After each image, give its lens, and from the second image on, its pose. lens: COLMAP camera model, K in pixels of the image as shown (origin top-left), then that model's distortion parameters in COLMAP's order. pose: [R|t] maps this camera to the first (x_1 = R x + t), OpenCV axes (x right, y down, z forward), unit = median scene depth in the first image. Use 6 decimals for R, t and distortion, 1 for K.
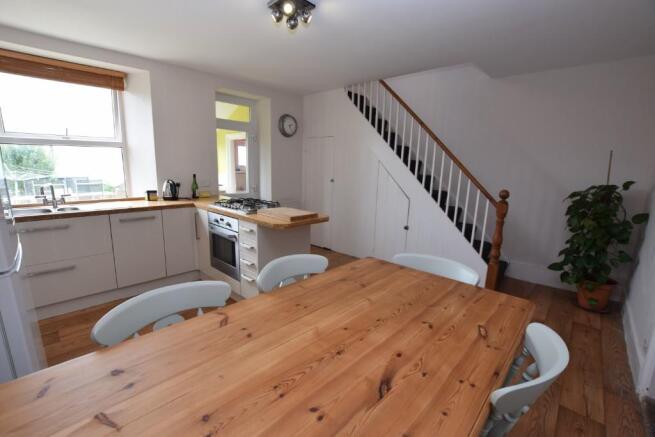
lens RADIAL K [[288.3, 0, 324.7], [0, 288.3, 218.7], [0, 0, 1]] dist [-0.024314, -0.000153]
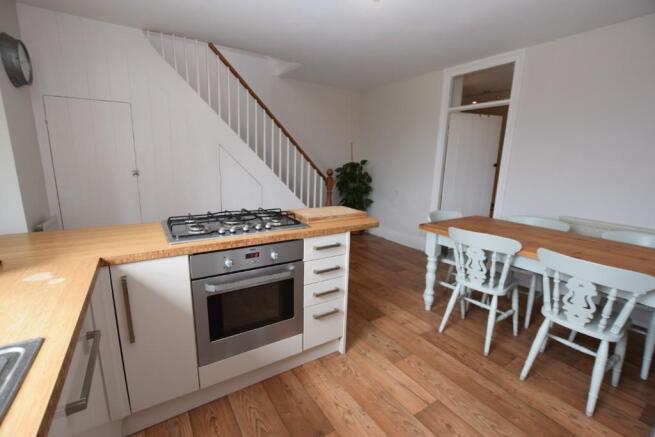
lens RADIAL K [[288.3, 0, 329.5], [0, 288.3, 220.4], [0, 0, 1]] dist [-0.024314, -0.000153]
pose [[0.230598, -0.220999, 0.947620, -0.660410], [0.163724, 0.968794, 0.186096, -0.104089], [-0.959176, 0.112235, 0.259585, 0.576192]]
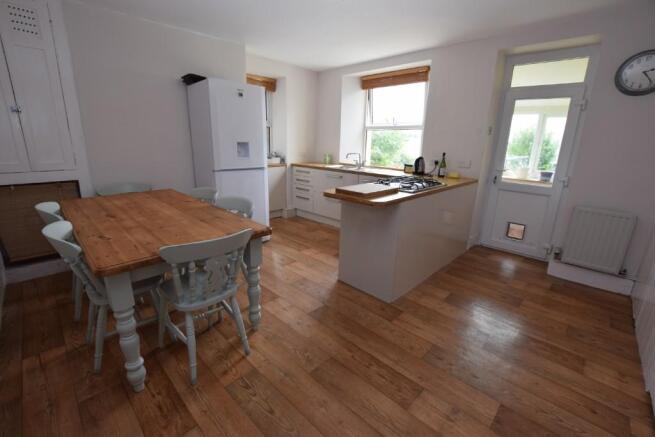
lens RADIAL K [[288.3, 0, 323.5], [0, 288.3, 214.5], [0, 0, 1]] dist [-0.024314, -0.000153]
pose [[-0.018670, 0.227112, -0.973690, 0.592616], [-0.208659, 0.951531, 0.225945, -0.090245], [0.977810, 0.207388, 0.029624, 0.622070]]
